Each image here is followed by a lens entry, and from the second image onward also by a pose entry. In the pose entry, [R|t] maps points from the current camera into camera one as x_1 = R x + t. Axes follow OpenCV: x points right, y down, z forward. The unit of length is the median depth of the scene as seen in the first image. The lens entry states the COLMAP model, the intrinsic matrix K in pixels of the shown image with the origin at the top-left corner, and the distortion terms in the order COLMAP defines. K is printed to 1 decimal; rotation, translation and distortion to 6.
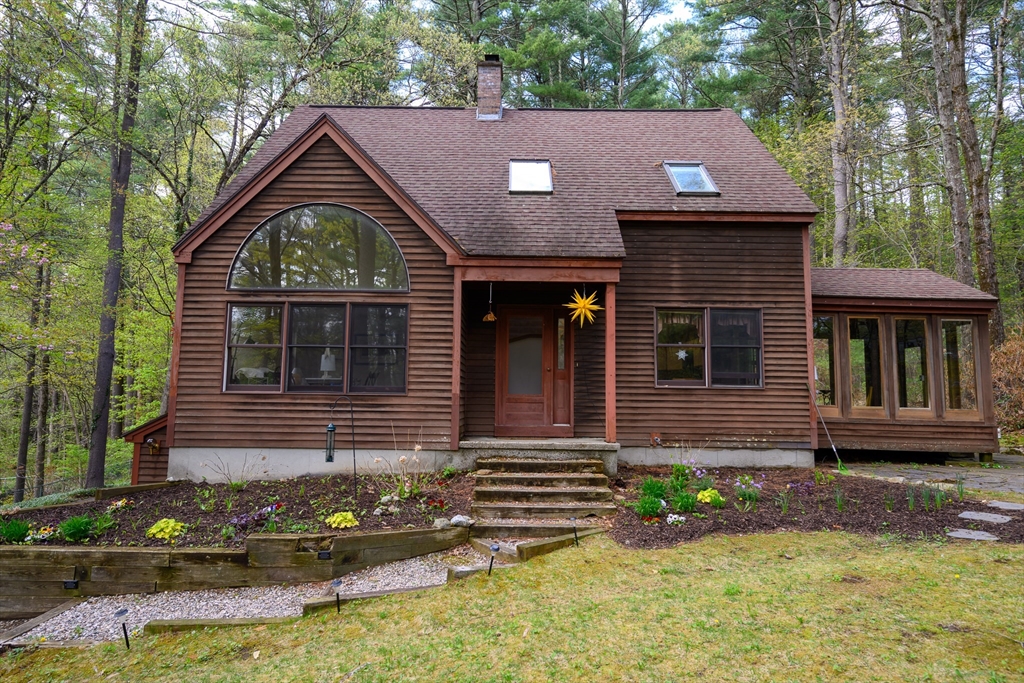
lens RADIAL K [[602.4, 0, 510.8], [0, 602.4, 340.0], [0, 0, 1]] dist [0.000635, -0.001473]
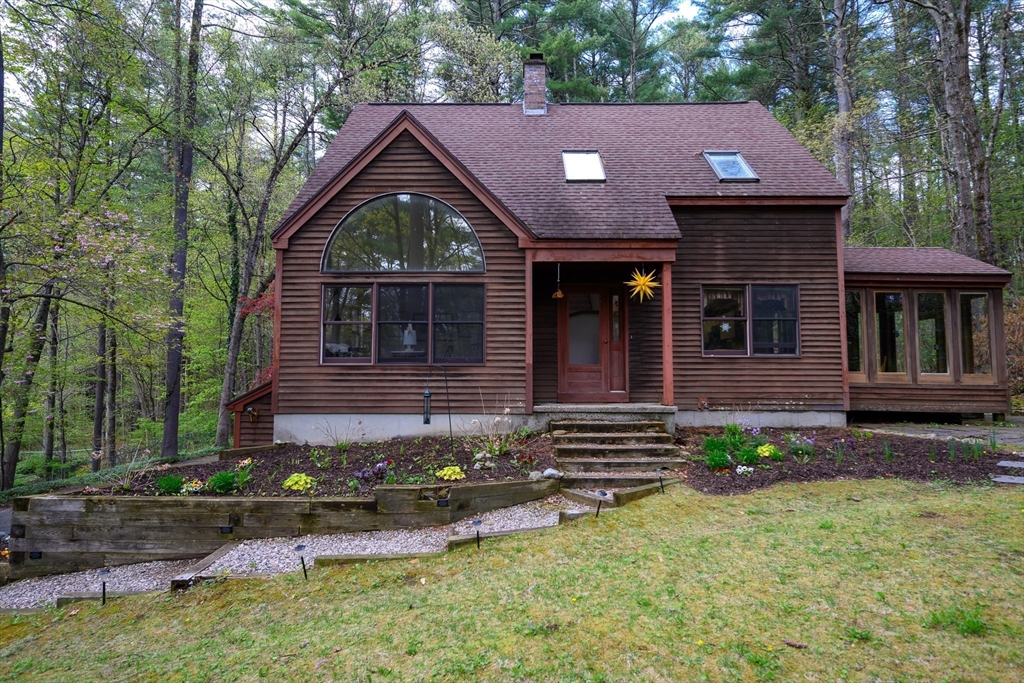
lens RADIAL K [[558.3, 0, 513.7], [0, 558.3, 339.0], [0, 0, 1]] dist [0.000328, -0.001471]
pose [[0.999921, -0.010848, -0.006335, -0.100797], [0.011042, 0.999446, 0.031396, 0.009842], [0.005990, -0.031464, 0.999487, -0.026526]]
